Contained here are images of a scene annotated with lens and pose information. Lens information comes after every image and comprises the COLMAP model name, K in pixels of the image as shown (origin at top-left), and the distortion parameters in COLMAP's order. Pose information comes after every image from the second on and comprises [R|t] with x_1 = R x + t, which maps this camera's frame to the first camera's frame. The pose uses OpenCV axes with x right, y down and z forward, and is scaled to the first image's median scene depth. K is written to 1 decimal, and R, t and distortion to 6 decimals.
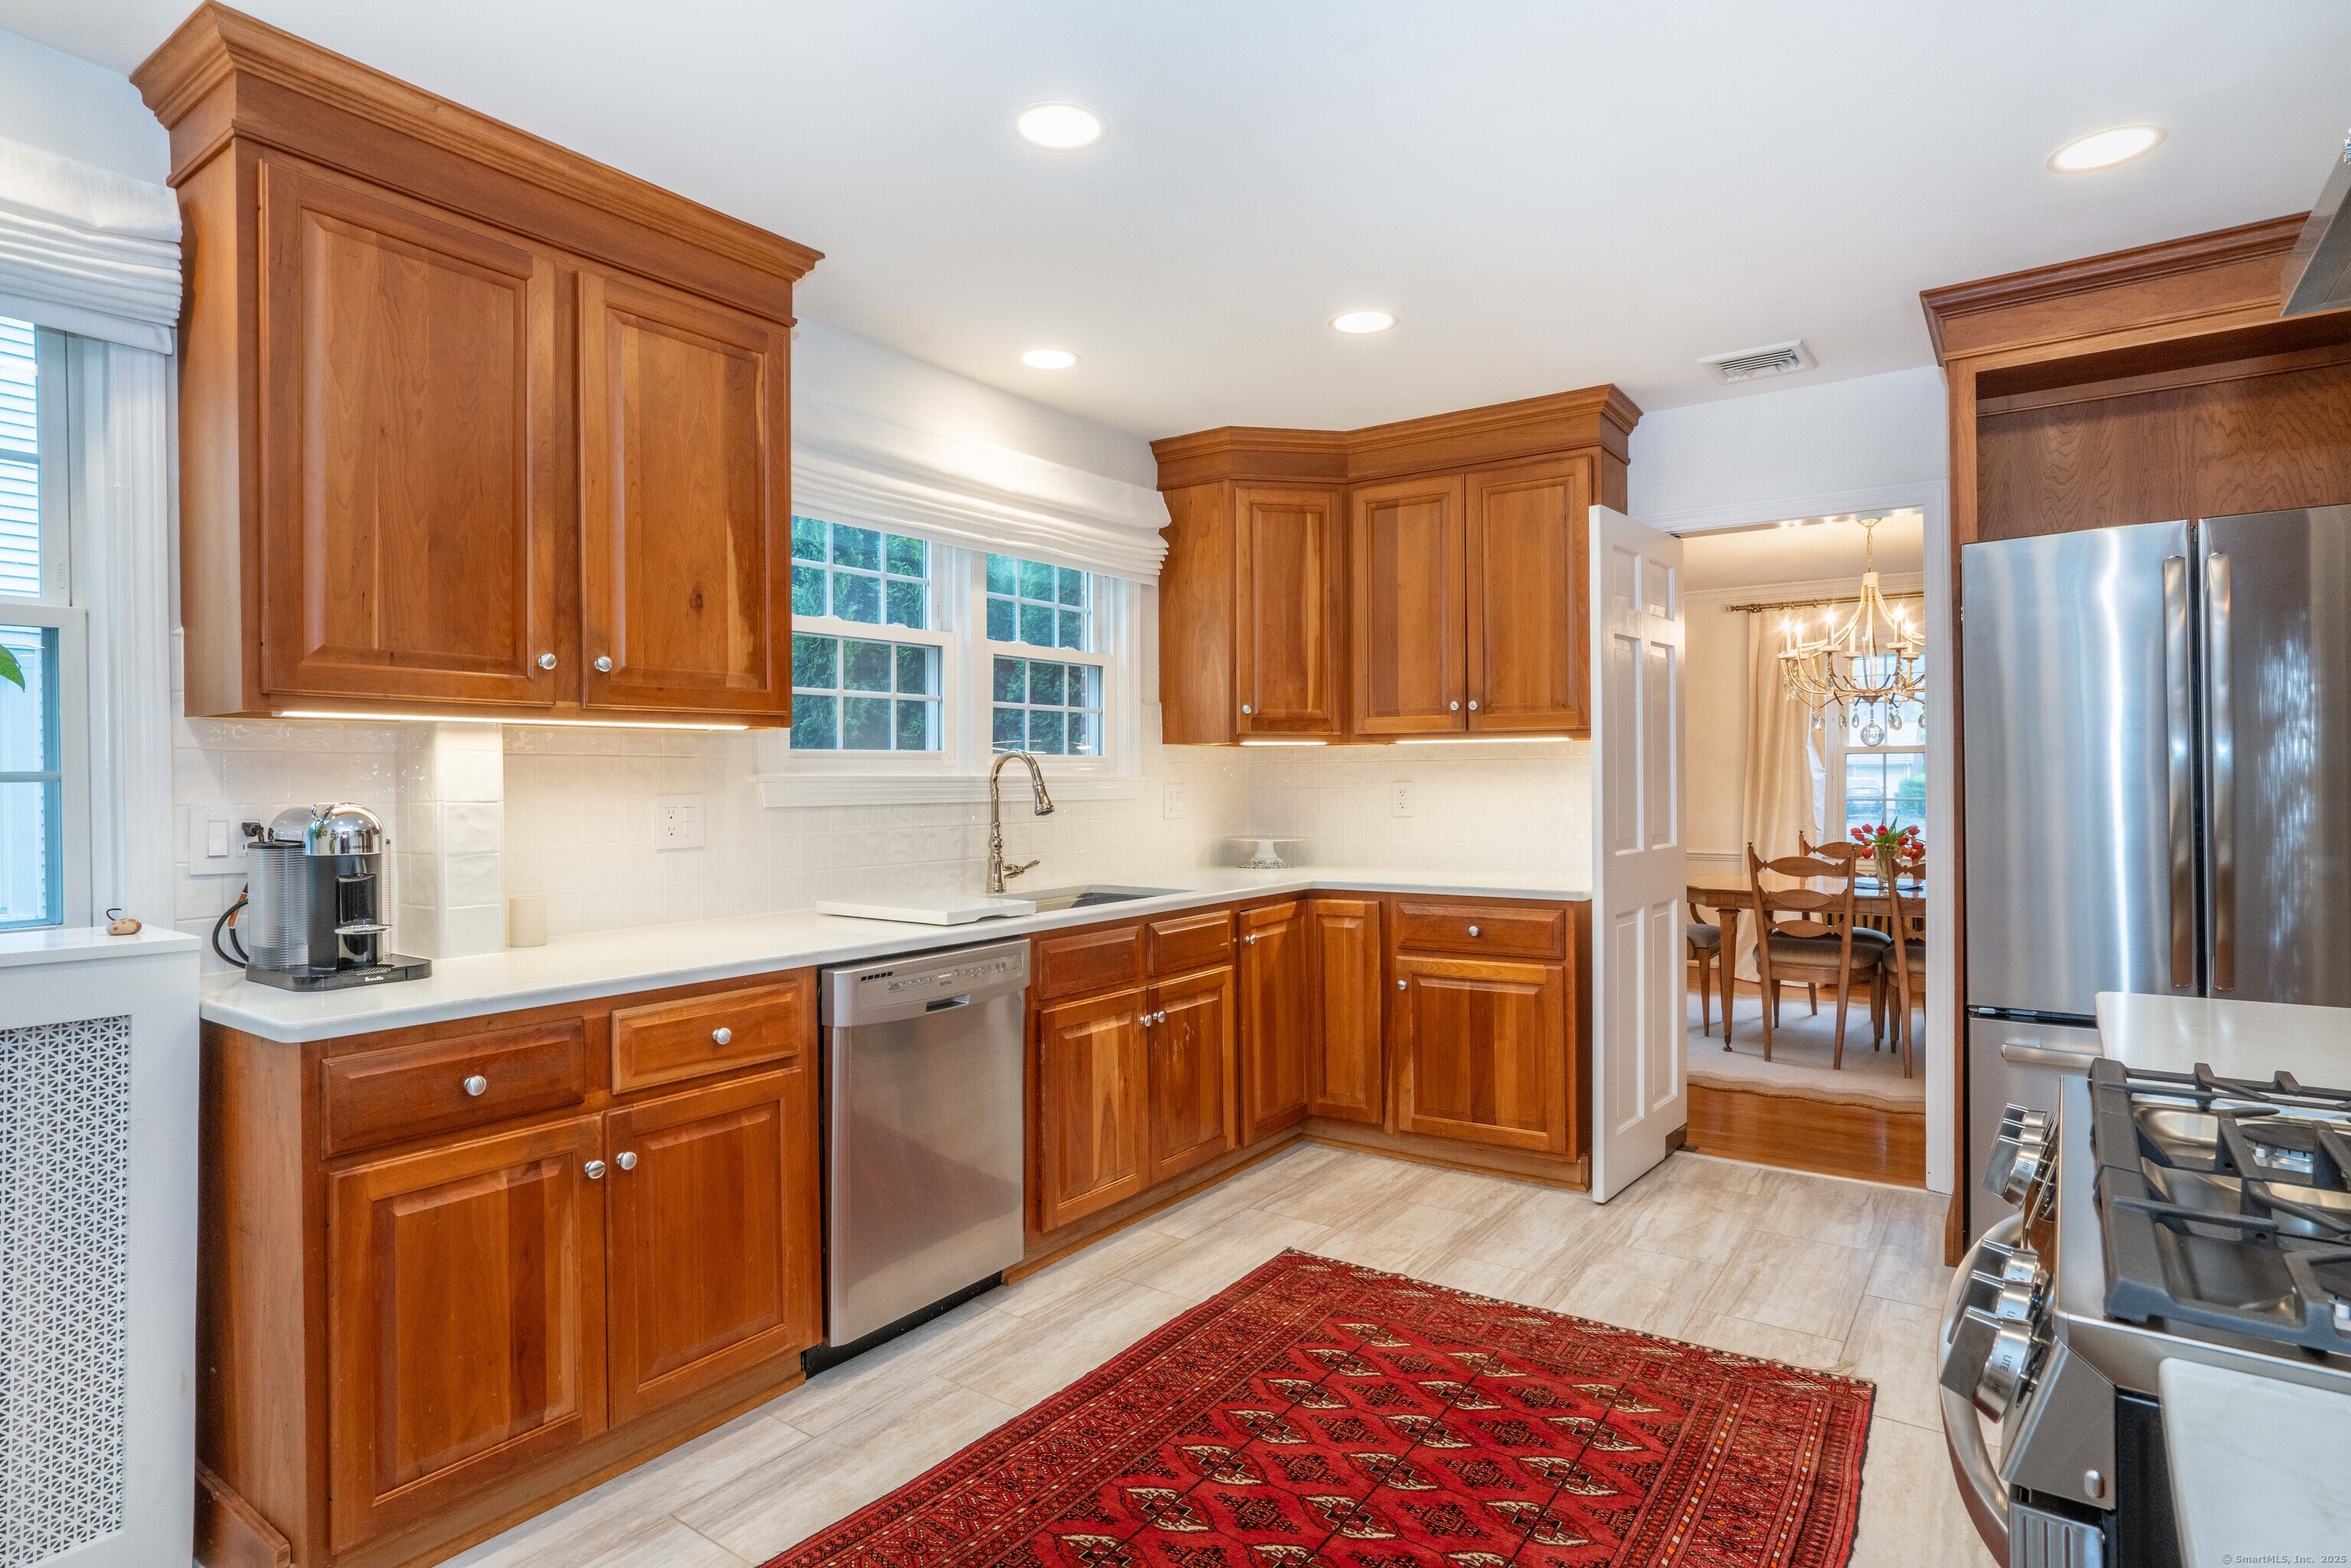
lens RADIAL K [[1243.8, 0, 1175.5], [0, 1243.8, 784.0], [0, 0, 1]] dist [-0.038056, 0.001713]
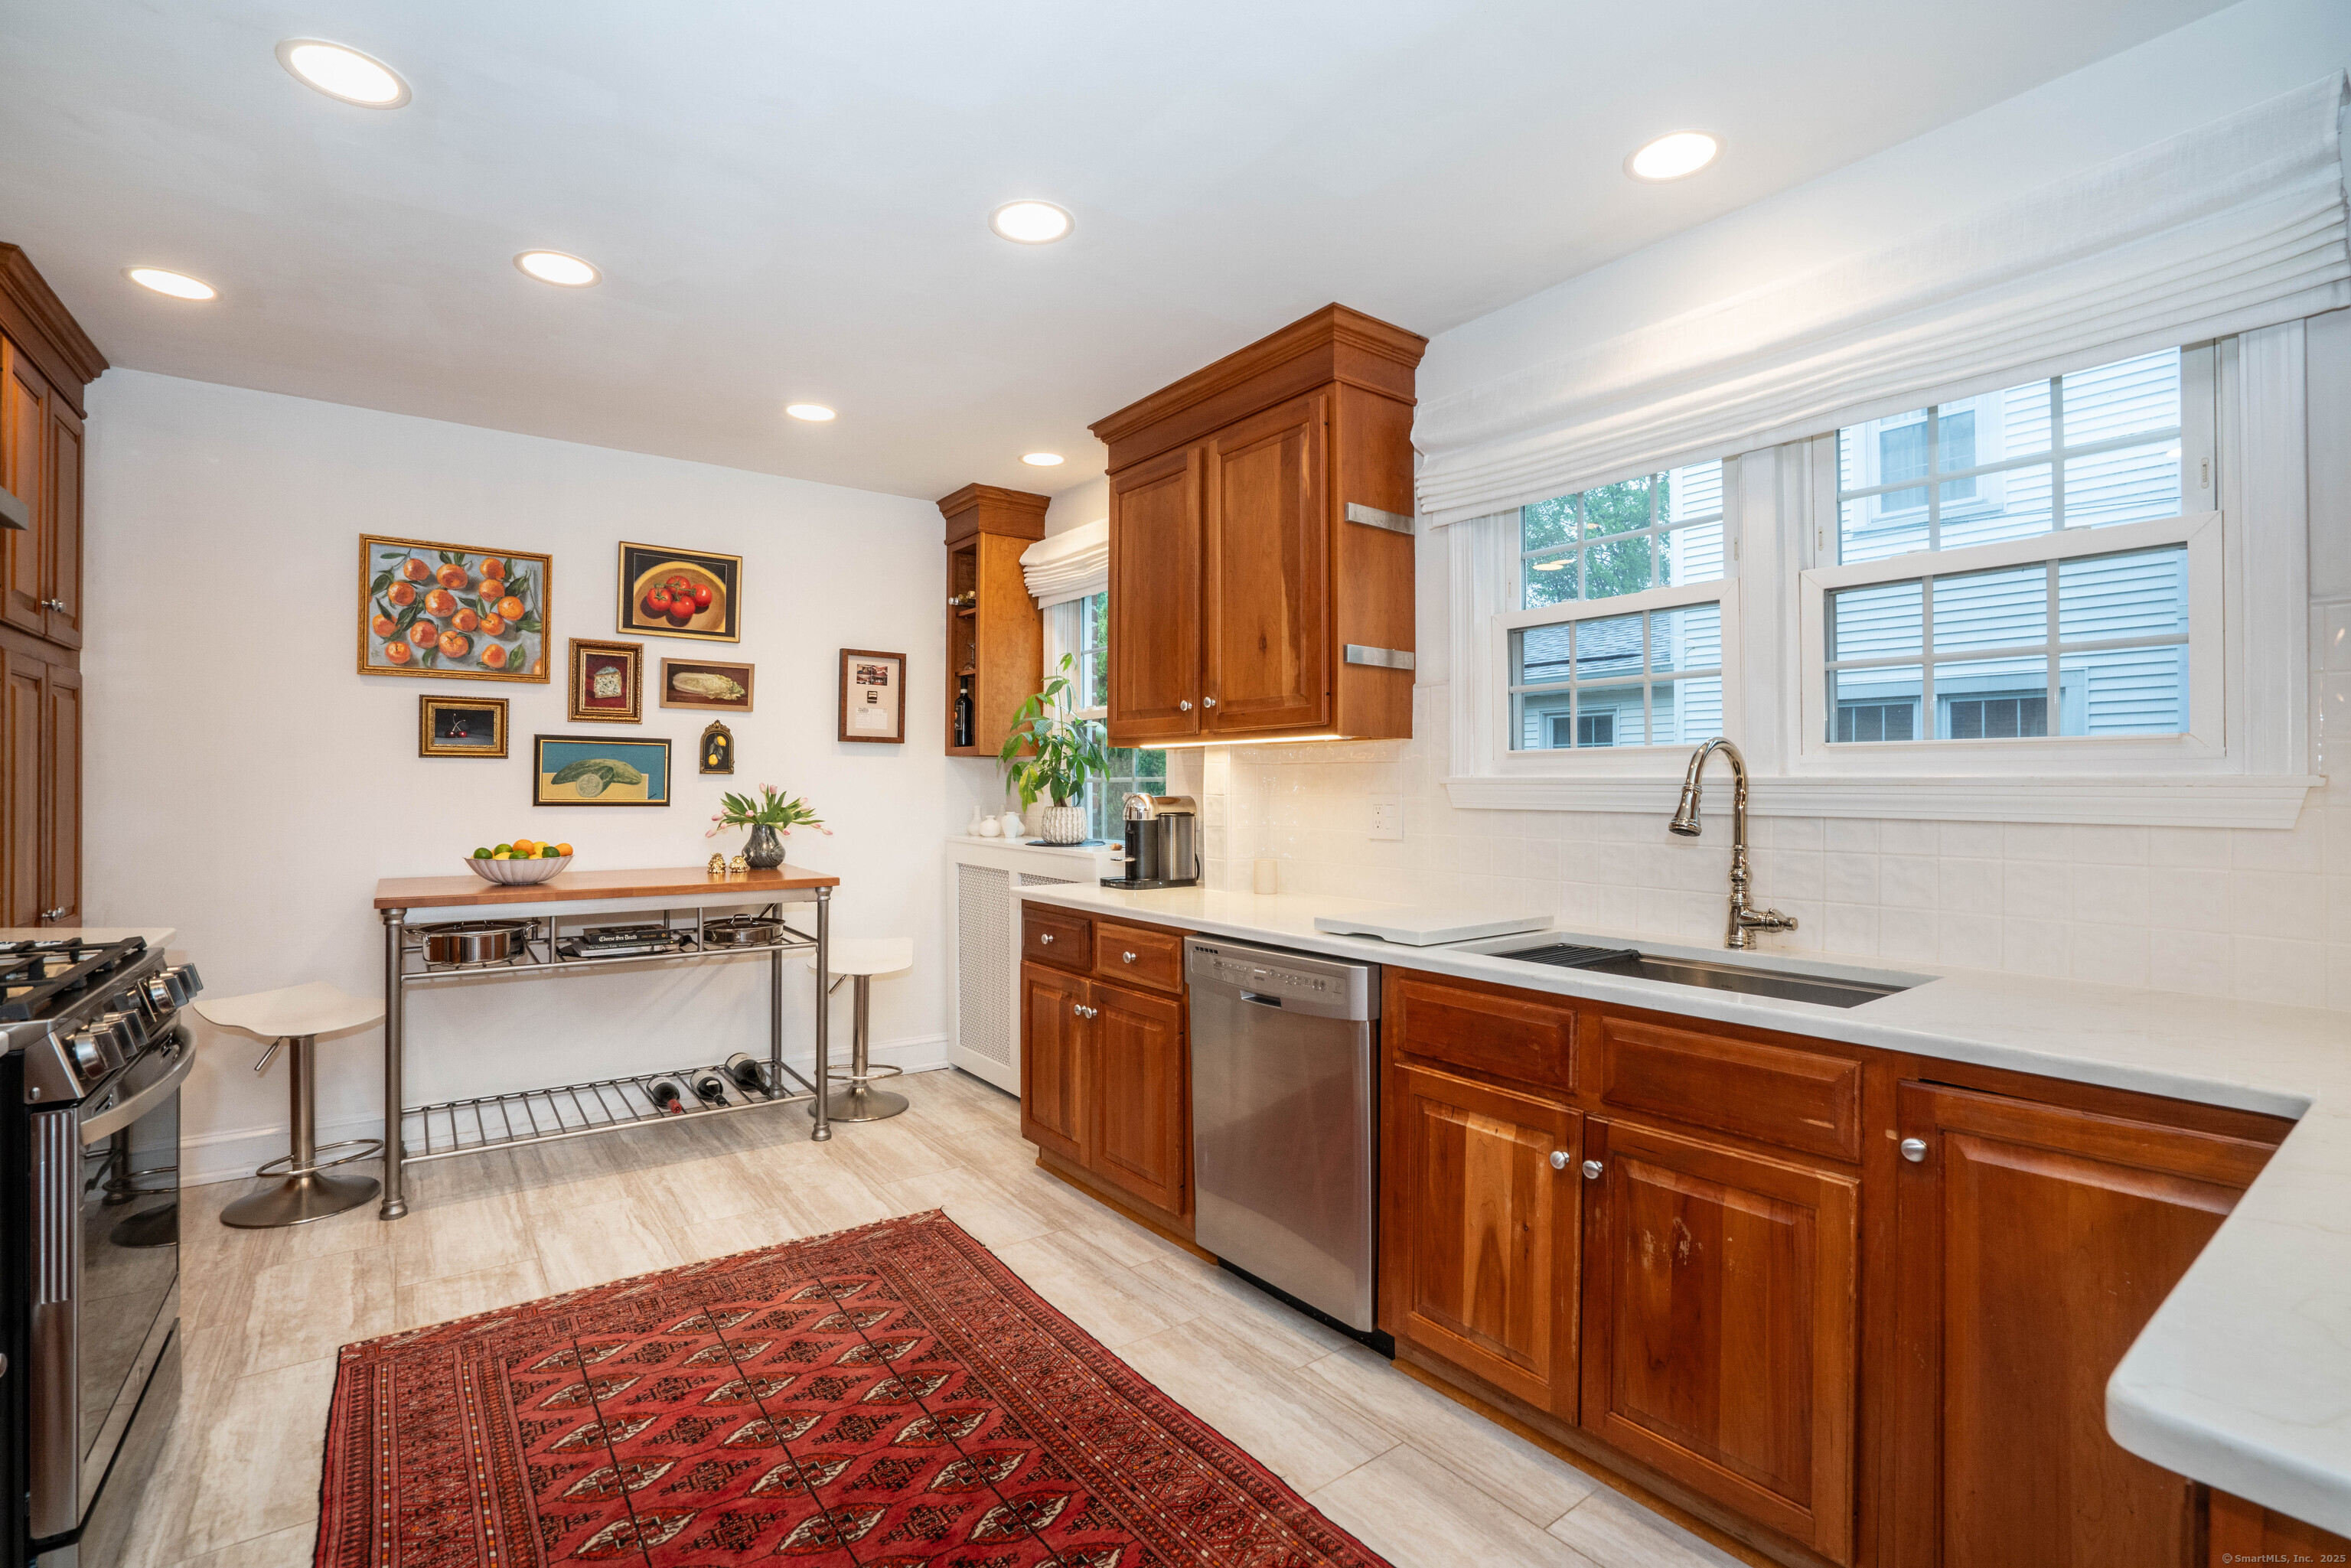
lens RADIAL K [[1120.8, 0, 1175.5], [0, 1120.8, 784.0], [0, 0, 1]] dist [-0.069046, -0.000001]
pose [[-0.346083, 0.000009, -0.938204, 0.595564], [-0.001167, 0.999999, 0.000440, -0.001012], [0.938203, 0.001247, -0.346082, 1.053137]]
